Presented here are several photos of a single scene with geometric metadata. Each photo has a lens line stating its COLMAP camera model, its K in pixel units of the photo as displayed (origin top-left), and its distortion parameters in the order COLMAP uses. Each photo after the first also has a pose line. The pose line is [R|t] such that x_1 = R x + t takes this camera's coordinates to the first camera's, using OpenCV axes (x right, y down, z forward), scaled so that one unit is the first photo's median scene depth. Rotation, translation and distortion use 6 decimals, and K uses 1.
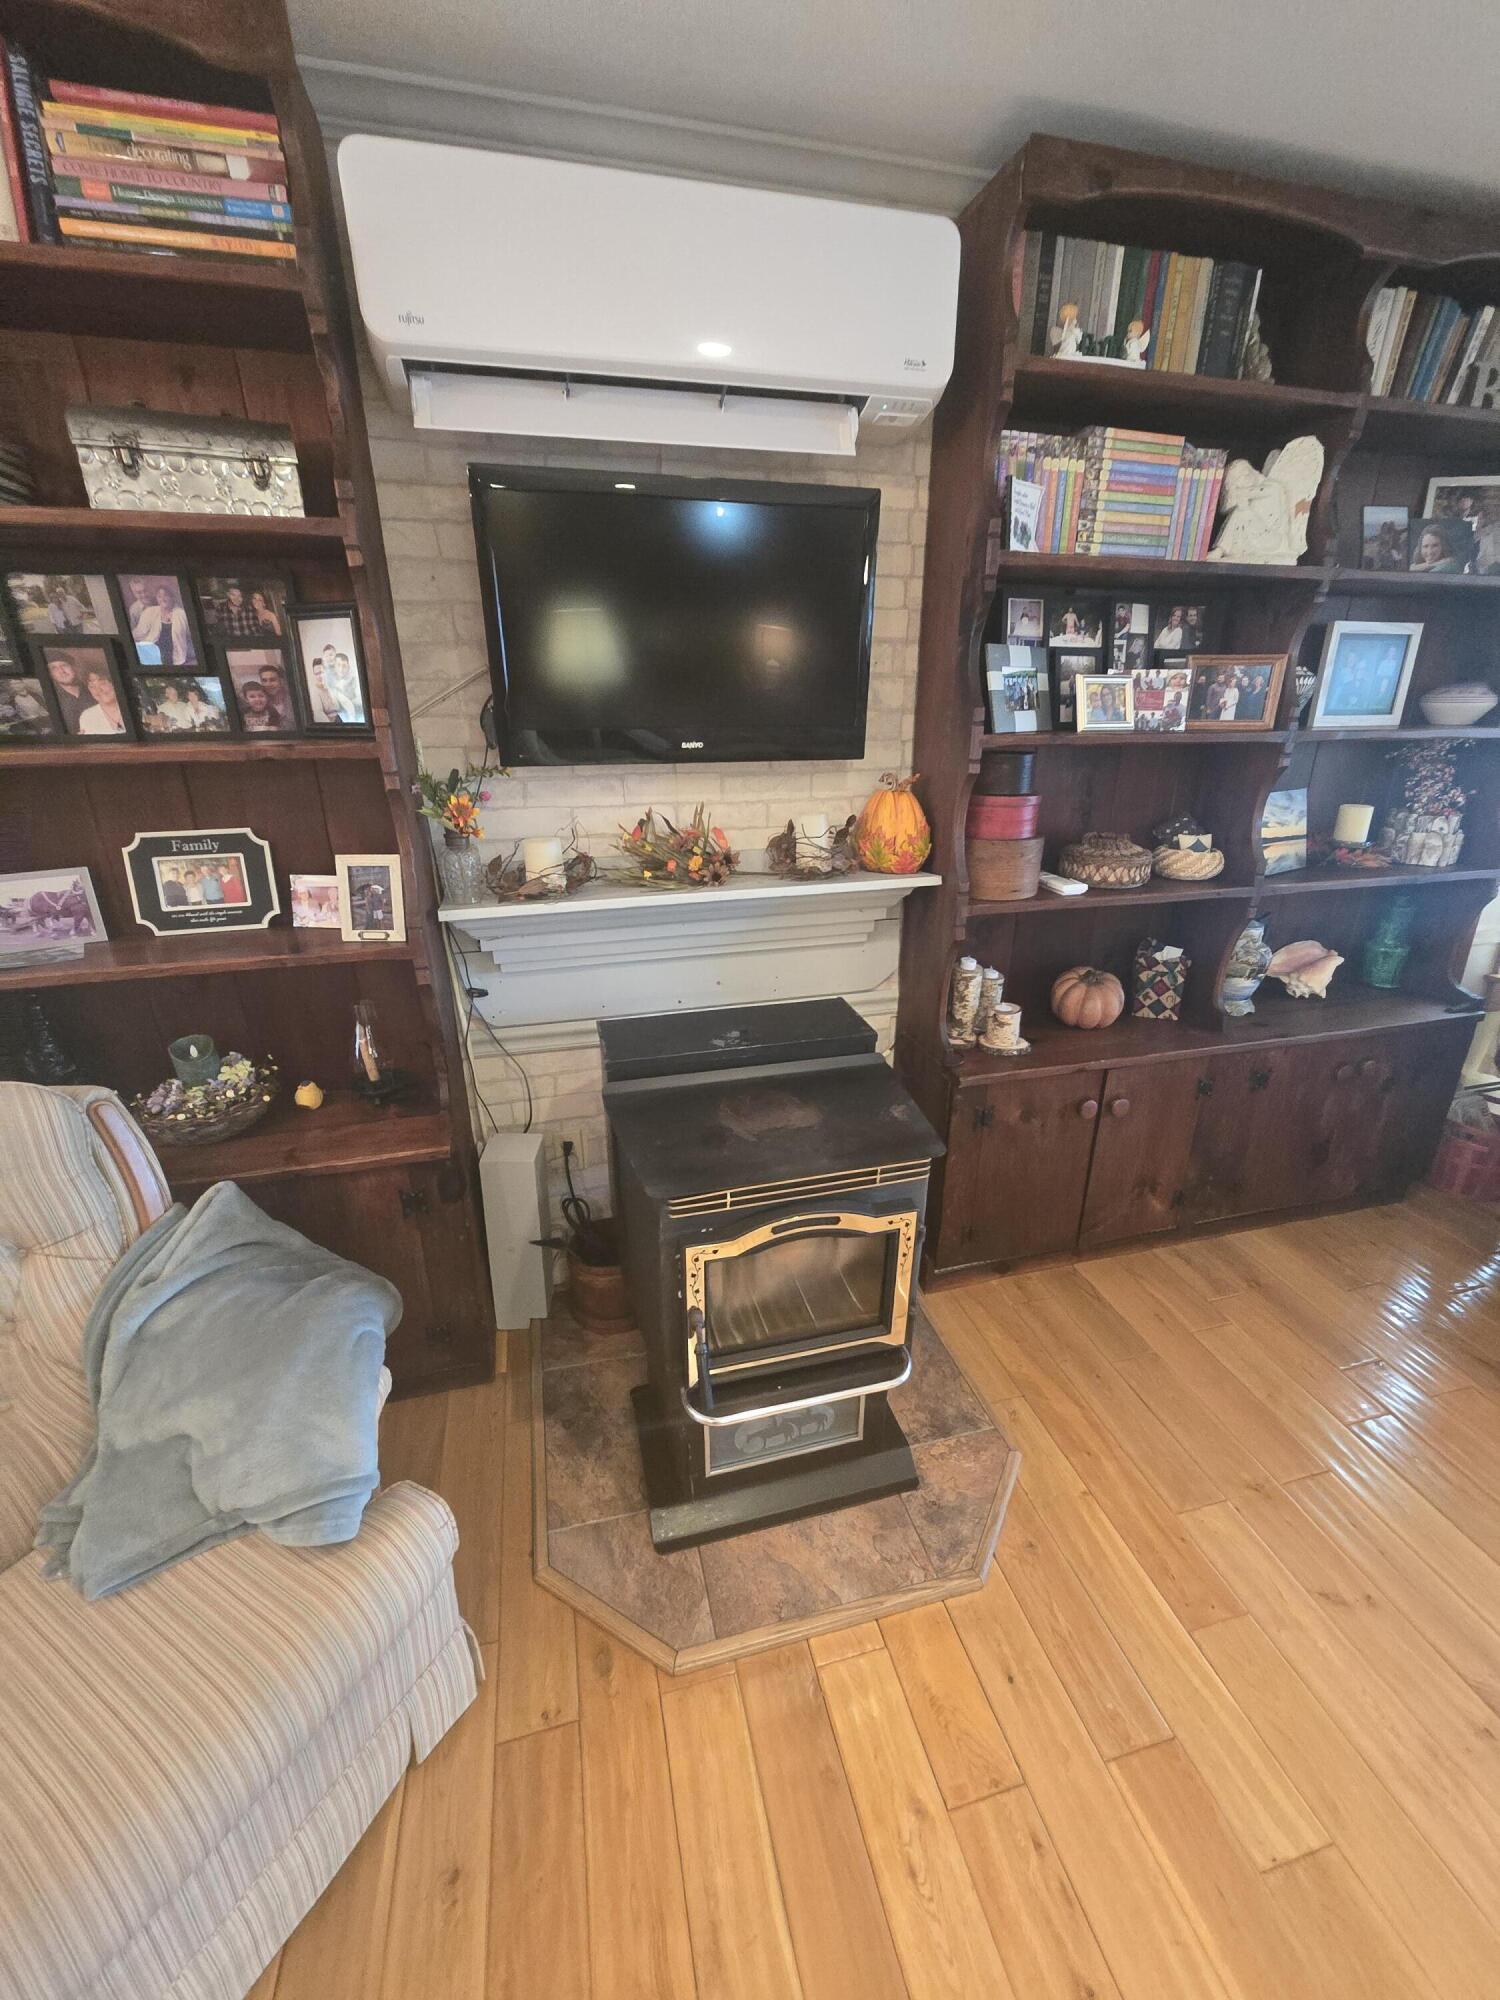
lens RADIAL K [[825.5, 0, 767.7], [0, 825.5, 1006.4], [0, 0, 1]] dist [-0.001583, 0.000671]
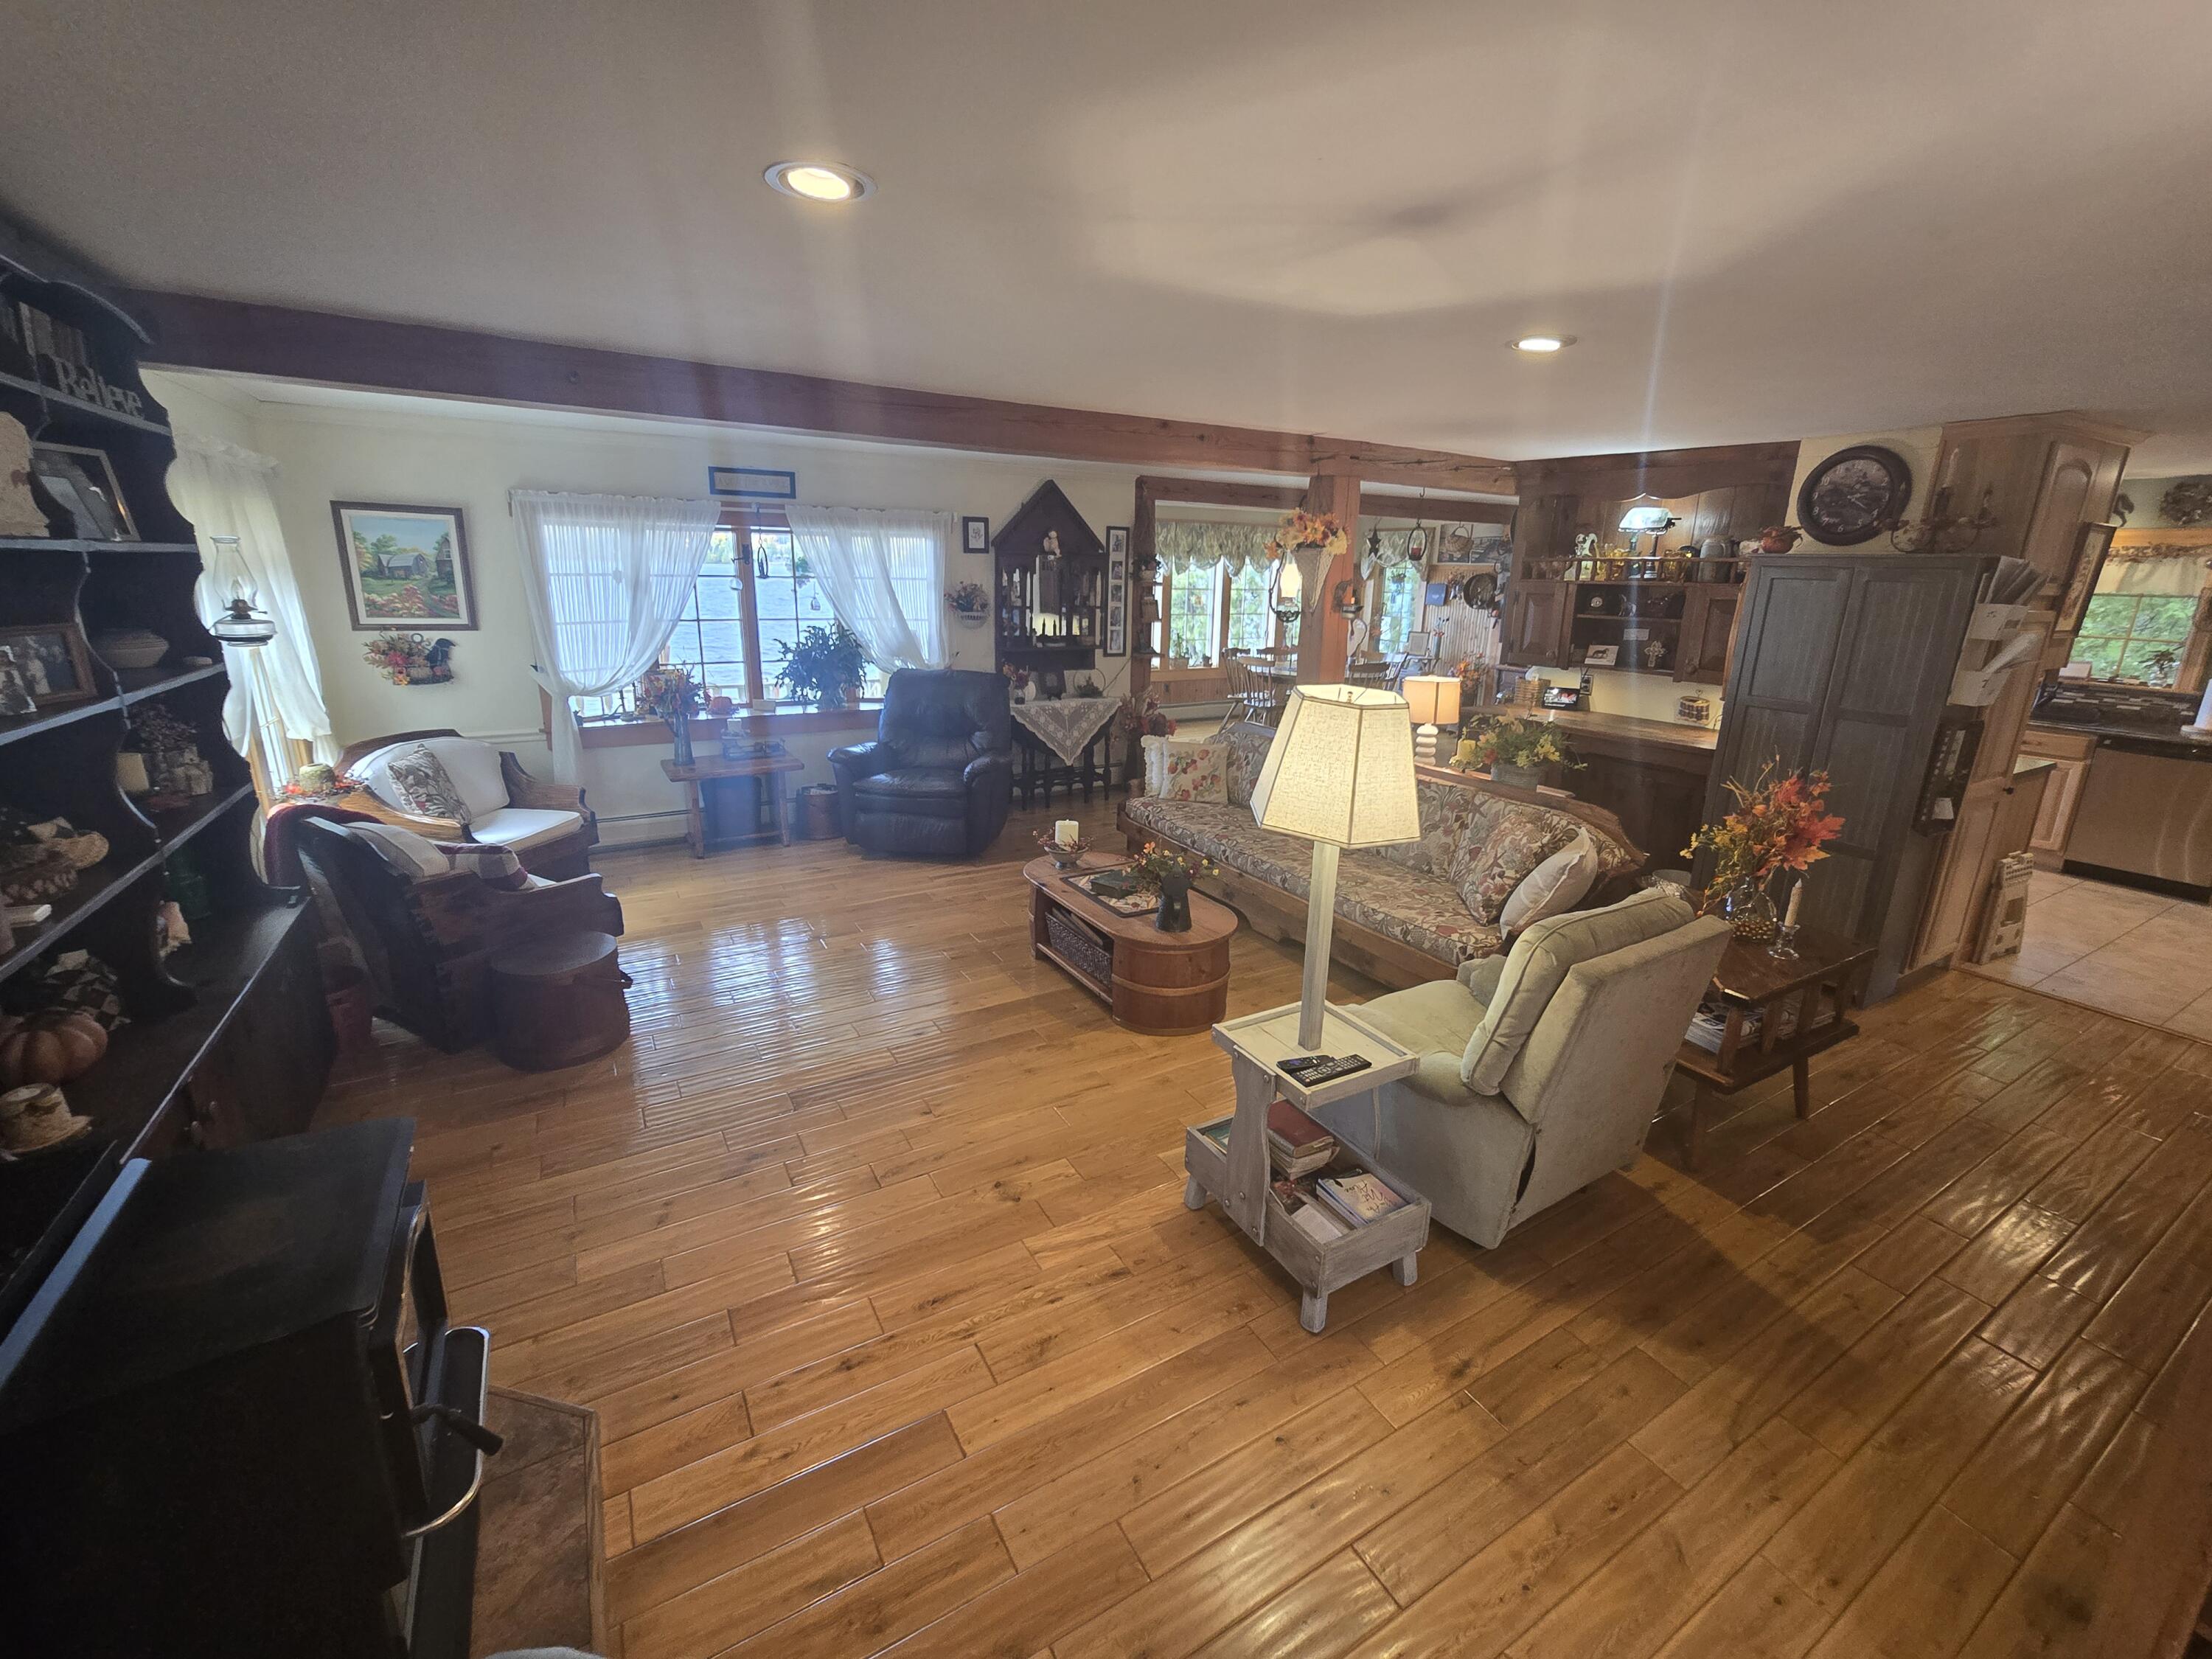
lens RADIAL K [[913.0, 0, 1115.7], [0, 913.0, 807.0], [0, 0, 1]] dist [-0.001583, 0.000671]
pose [[-0.276881, -0.247168, 0.928571, -0.783137], [0.329596, 0.883297, 0.333396, -0.203855], [-0.902609, 0.398364, -0.163103, 0.179574]]
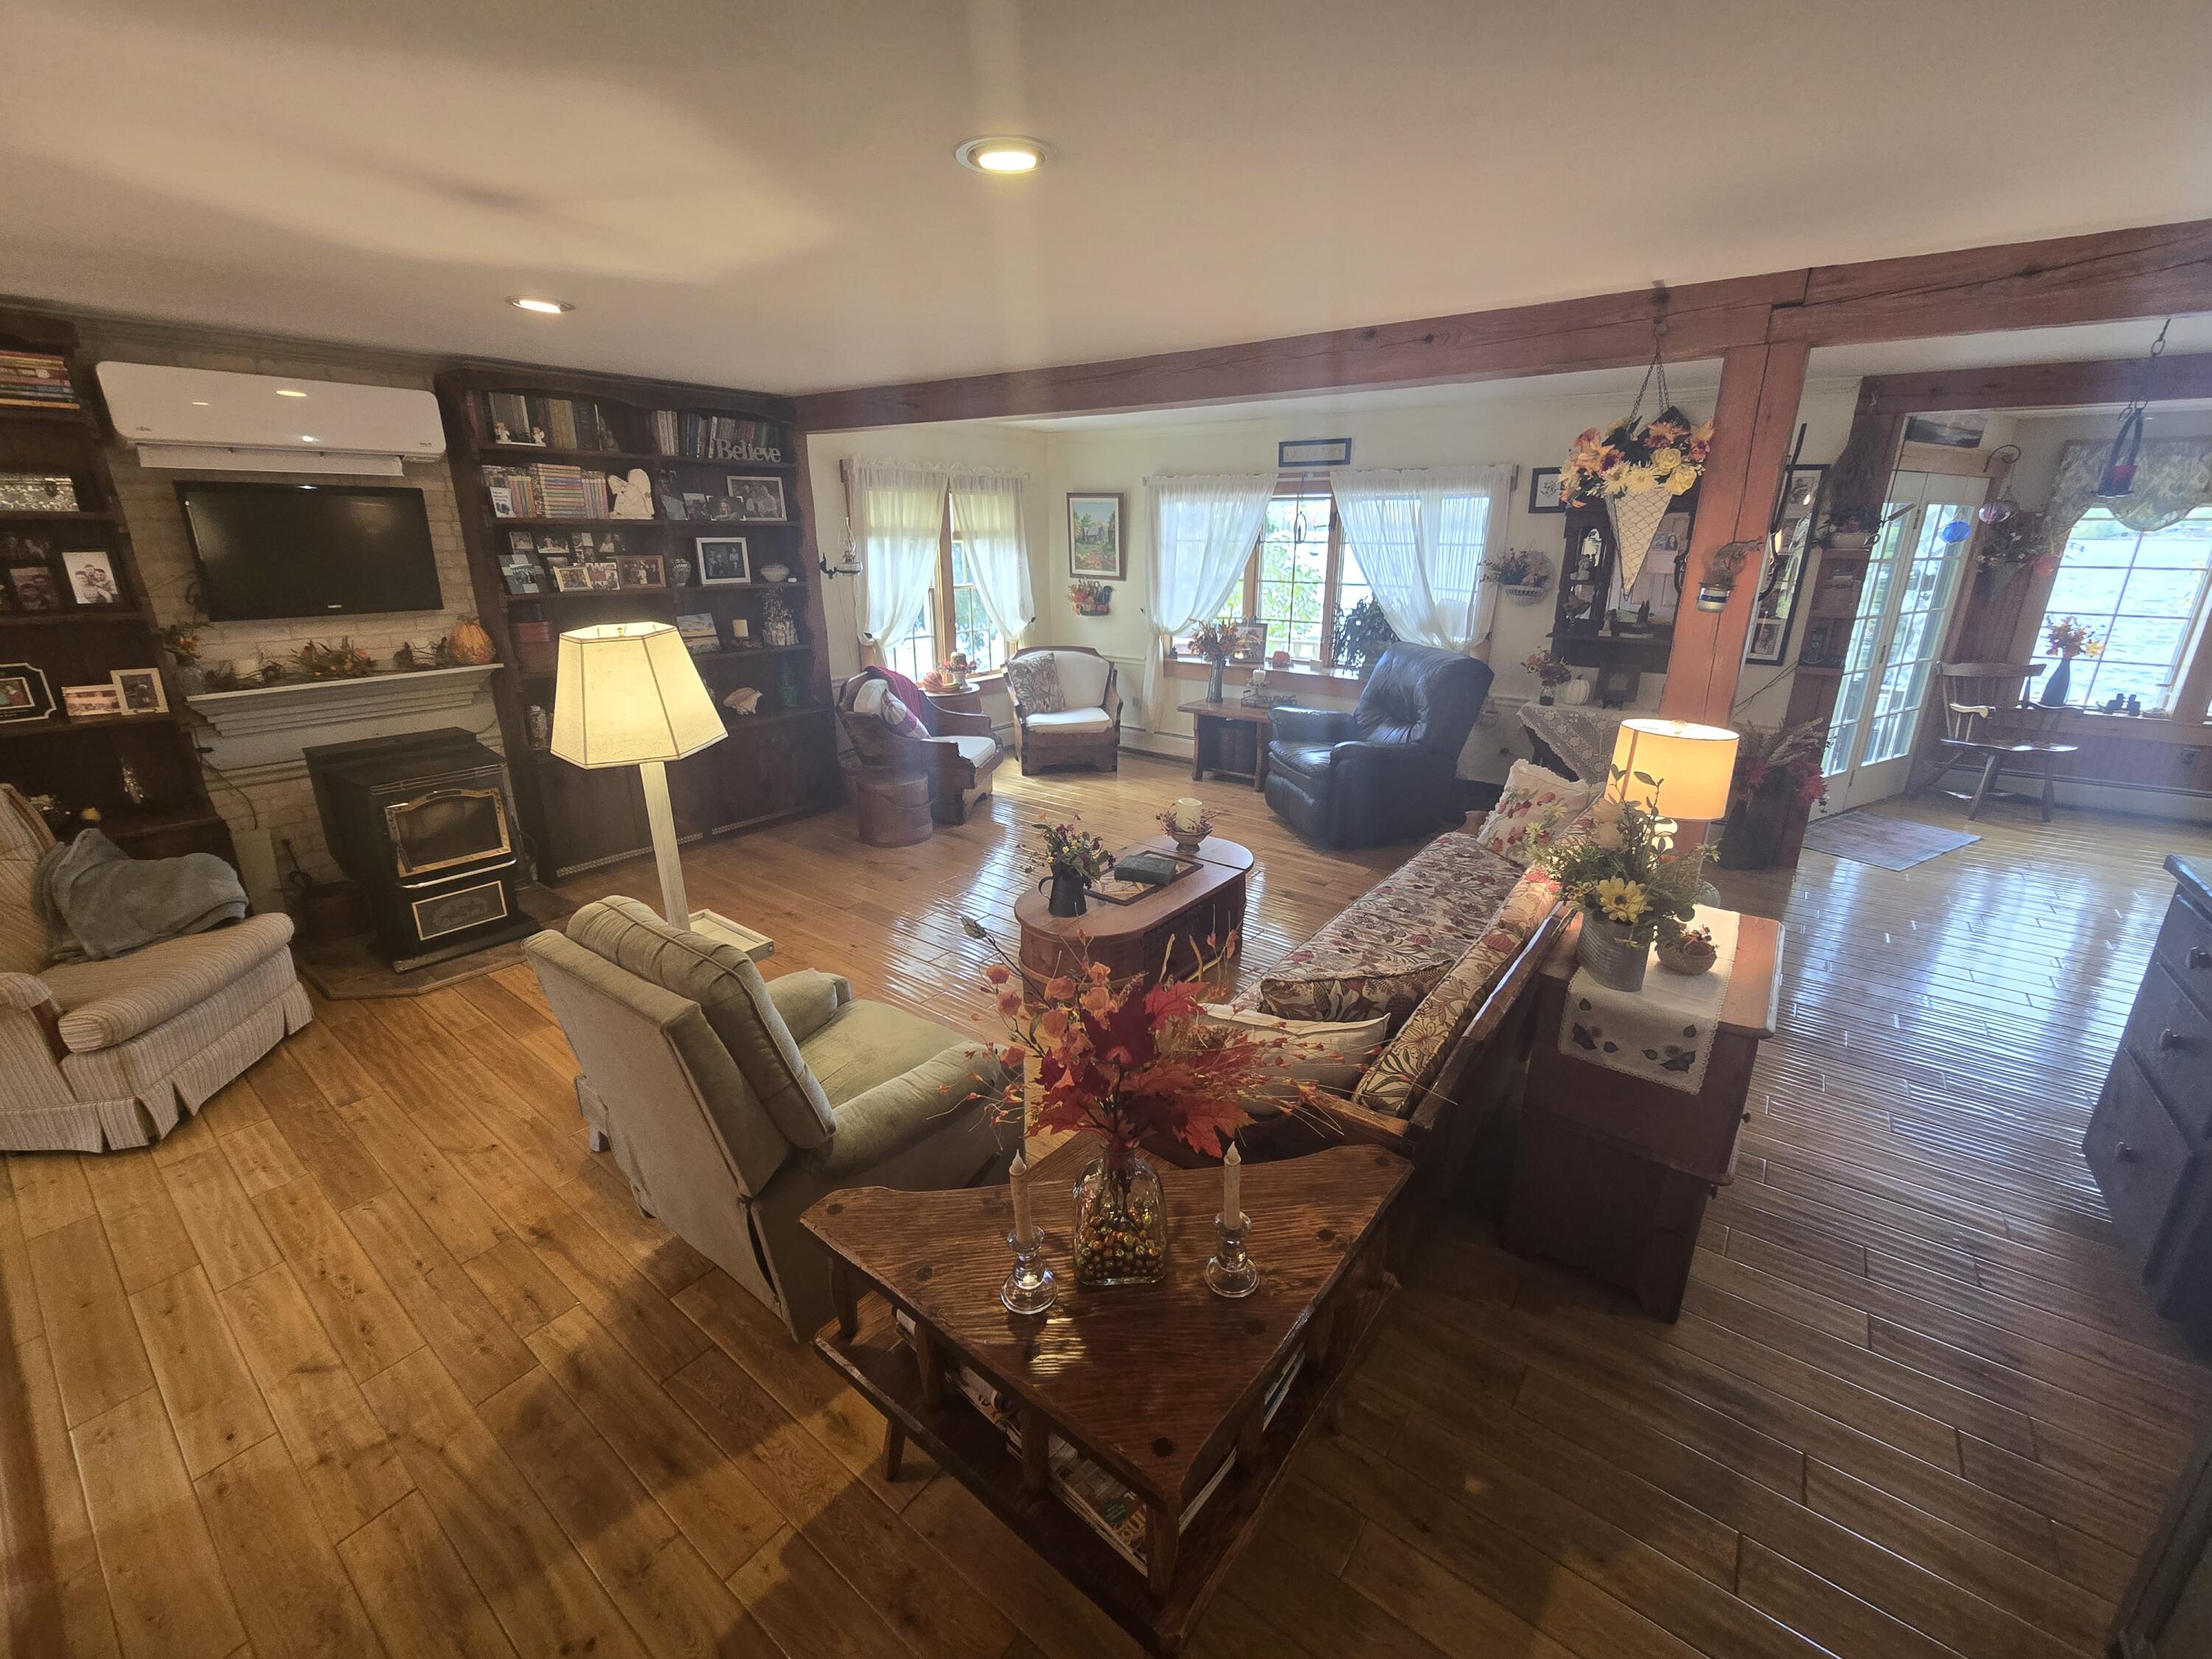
lens RADIAL K [[913.0, 0, 1115.7], [0, 913.0, 807.0], [0, 0, 1]] dist [-0.001583, 0.000671]
pose [[0.786949, -0.175941, 0.591401, 0.003990], [0.217724, 0.976010, 0.000646, 0.554774], [-0.577328, 0.128253, 0.806377, -1.767793]]
